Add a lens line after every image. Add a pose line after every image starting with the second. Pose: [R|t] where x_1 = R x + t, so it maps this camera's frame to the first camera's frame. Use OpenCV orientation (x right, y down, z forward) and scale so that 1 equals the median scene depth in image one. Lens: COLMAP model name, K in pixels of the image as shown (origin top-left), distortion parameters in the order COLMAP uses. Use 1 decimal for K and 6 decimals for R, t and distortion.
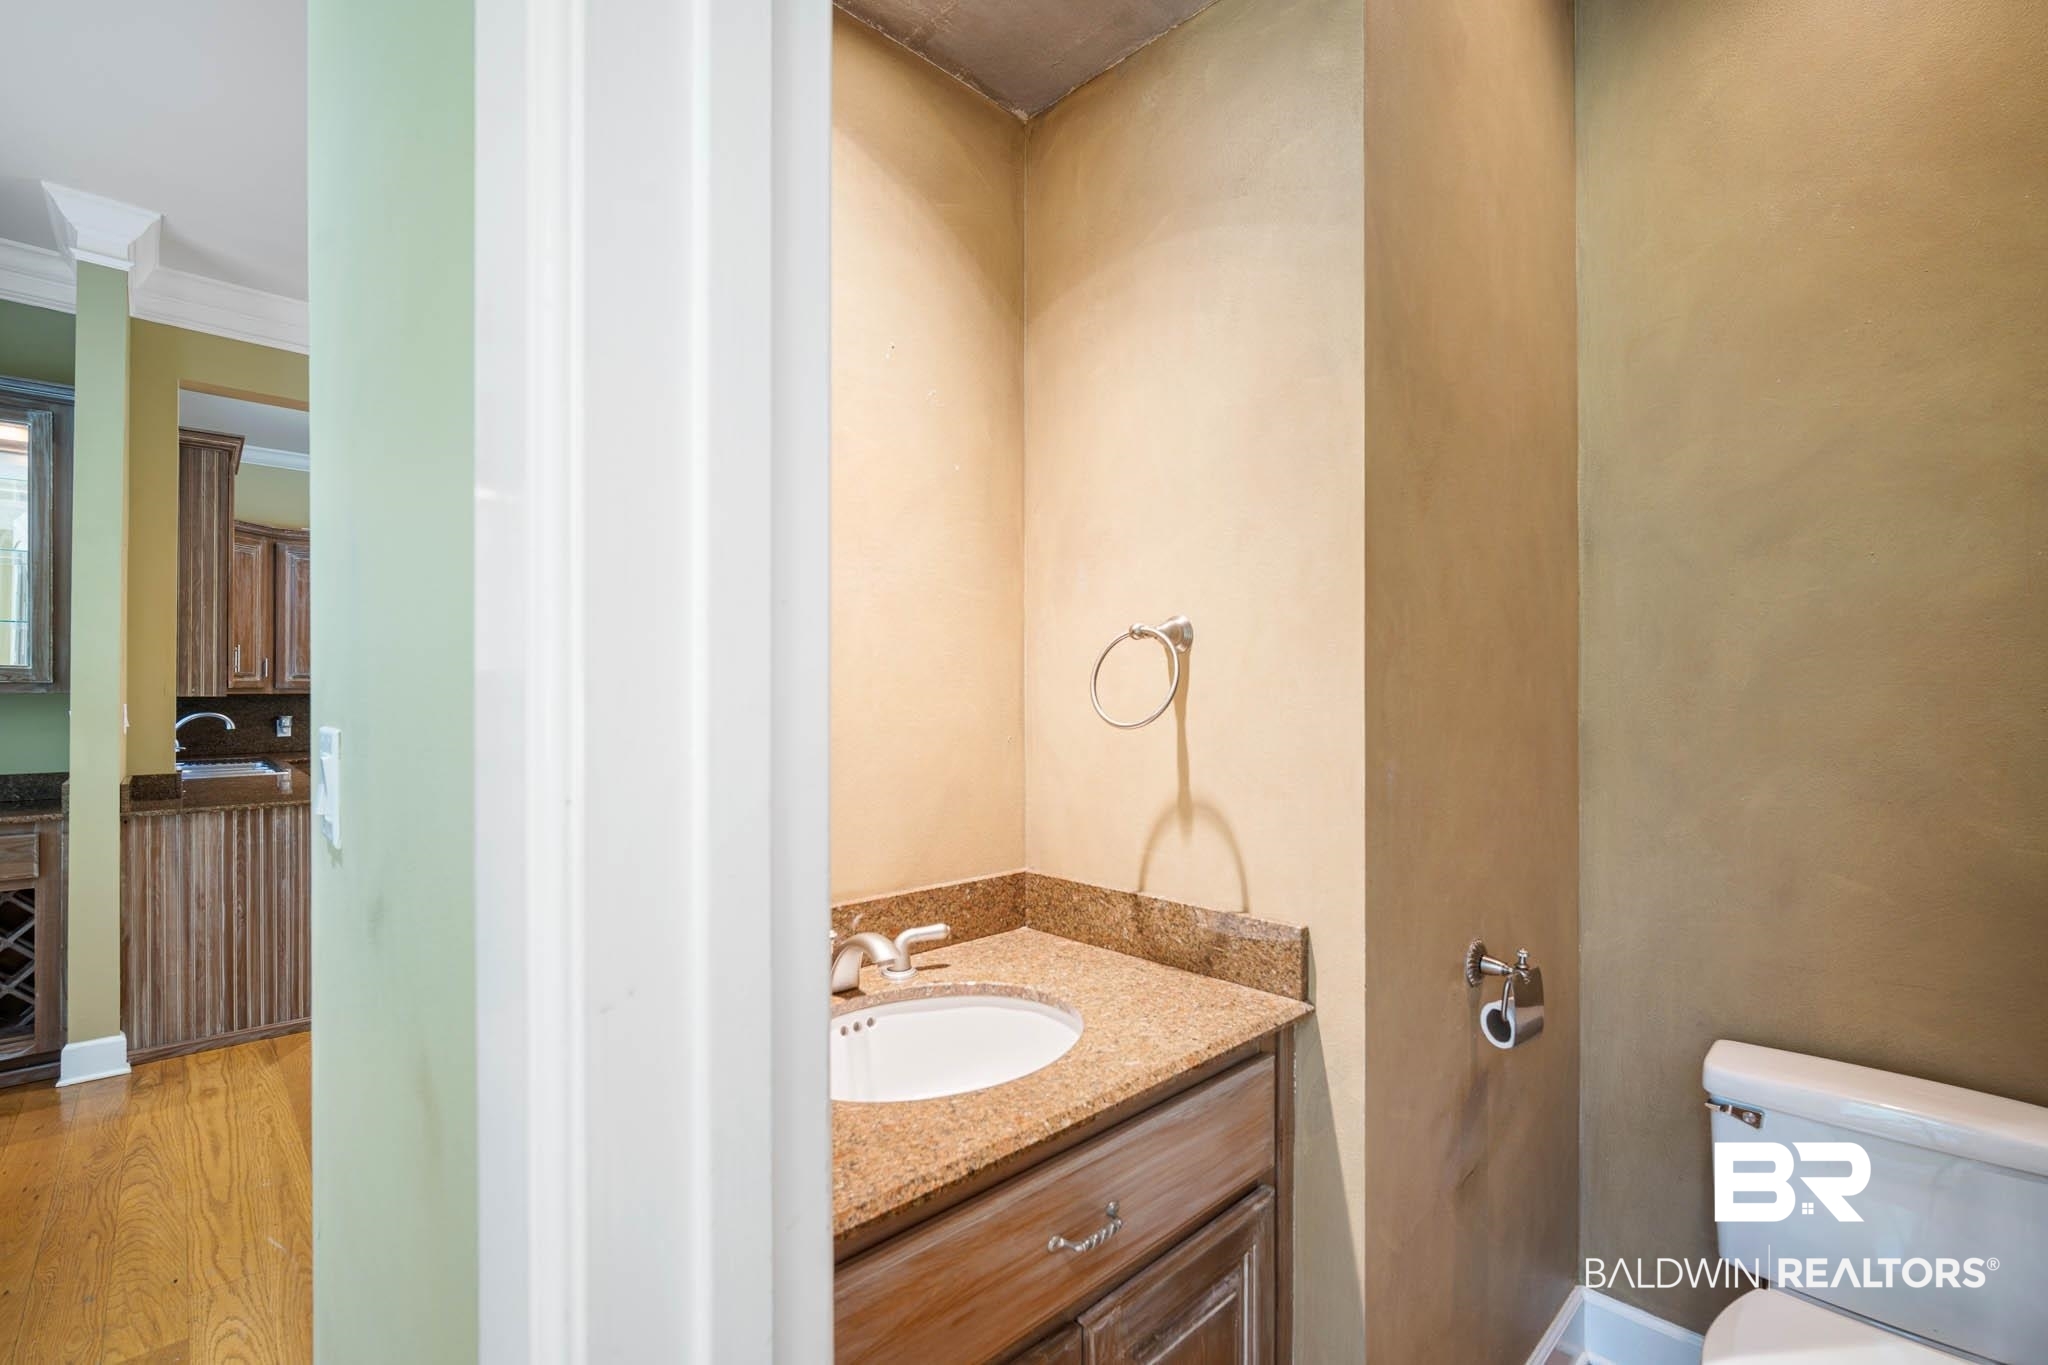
lens RADIAL K [[900.5, 0, 1029.8], [0, 900.5, 687.4], [0, 0, 1]] dist [-0.007605, 0.001141]
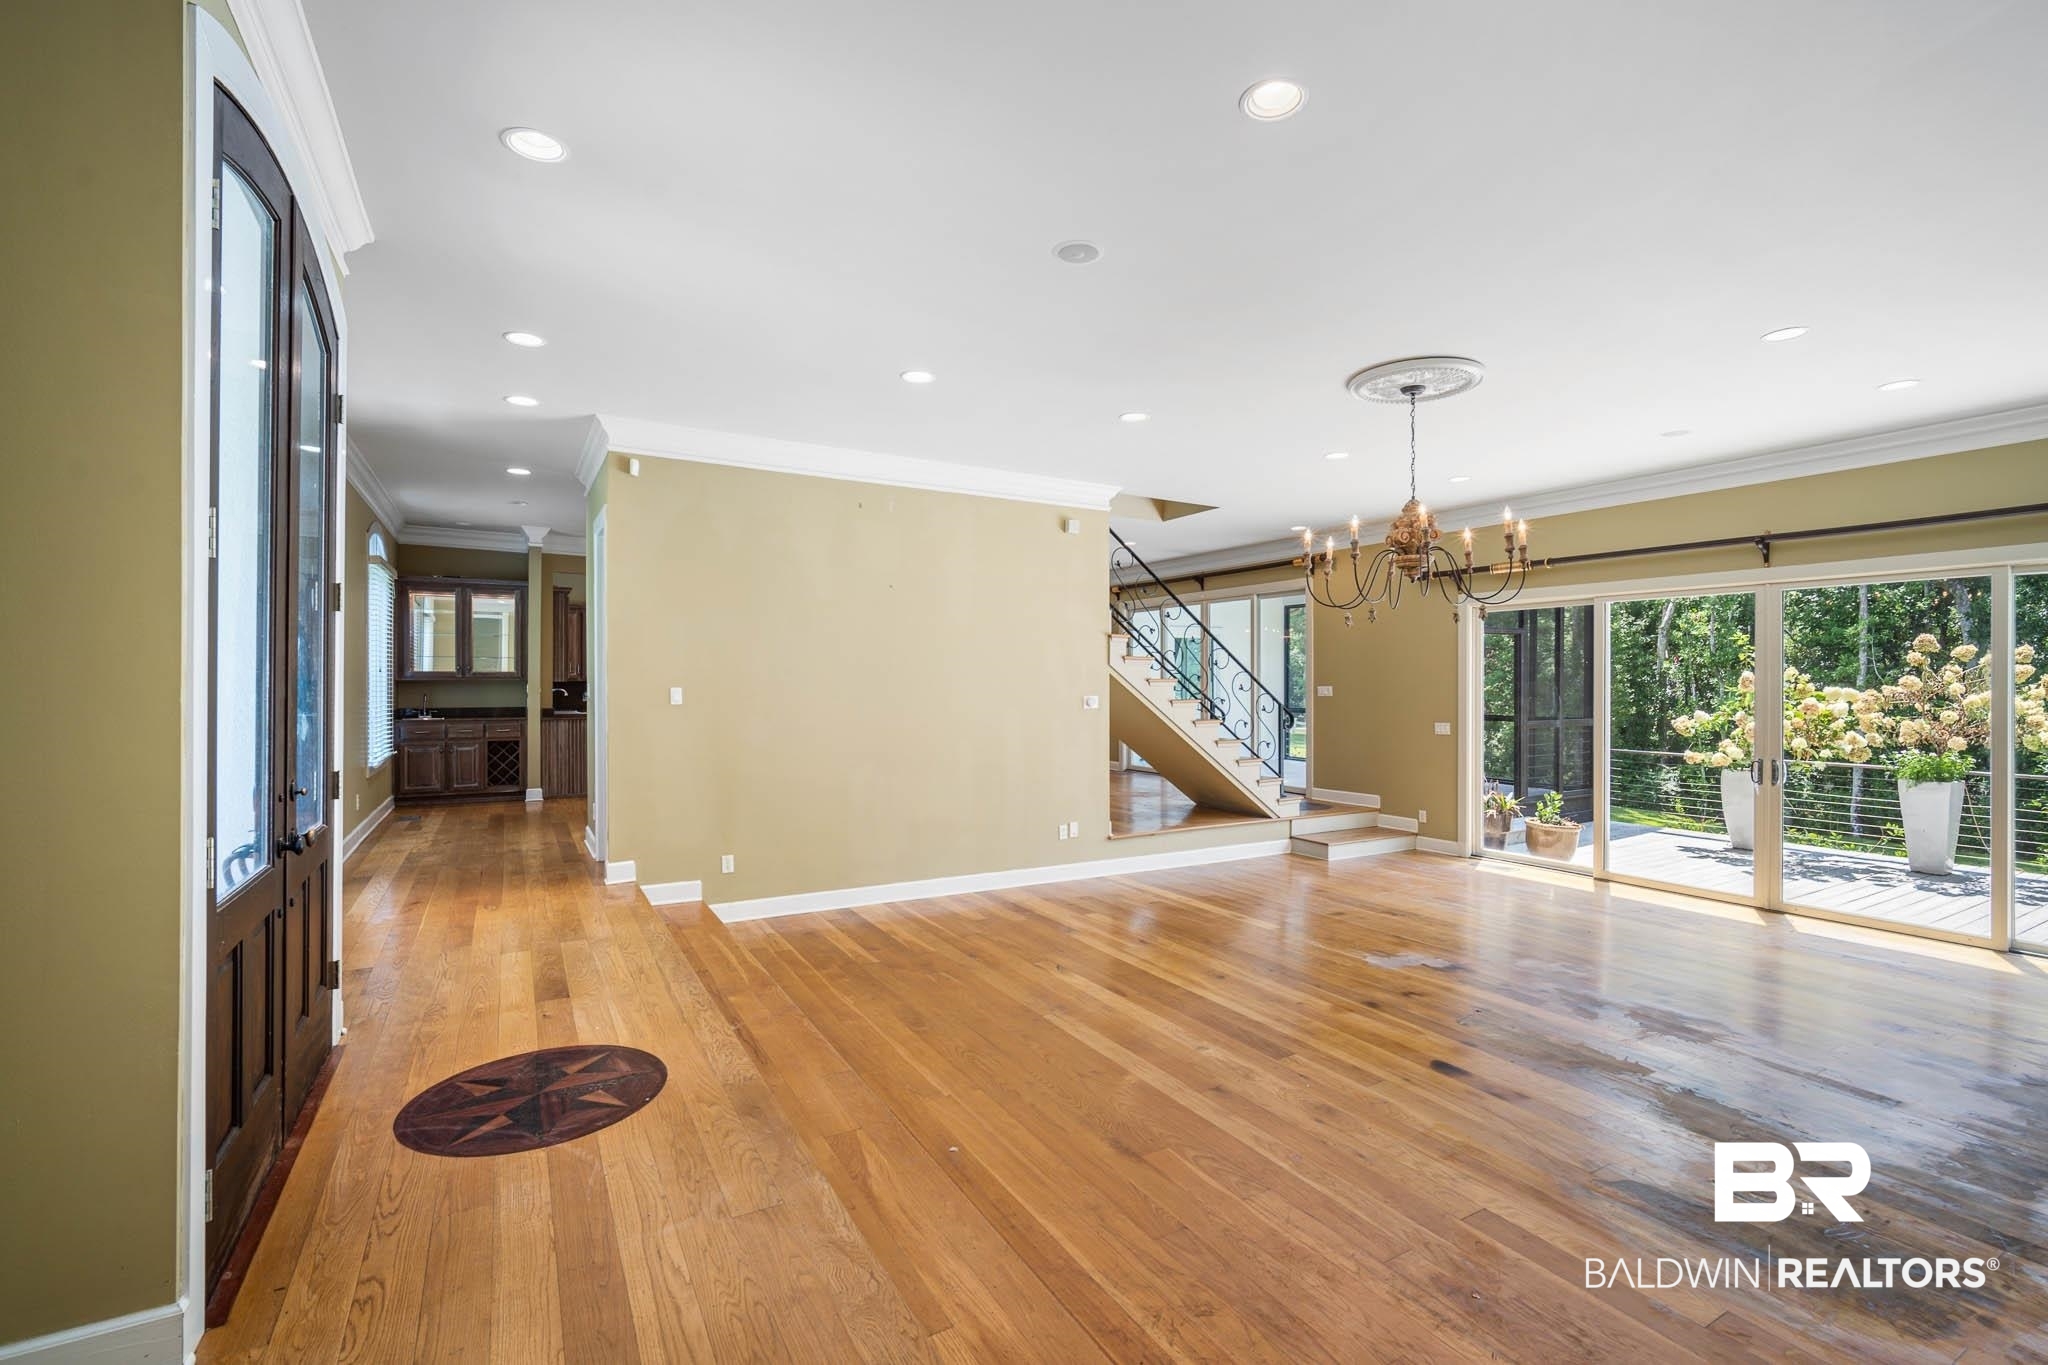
lens RADIAL K [[900.5, 0, 1019.2], [0, 900.5, 669.3], [0, 0, 1]] dist [-0.007605, 0.001141]
pose [[0.968973, 0.002288, -0.247155, 1.360450], [-0.001396, 0.999992, 0.003784, -0.047418], [0.247161, -0.003321, 0.968969, -1.603128]]
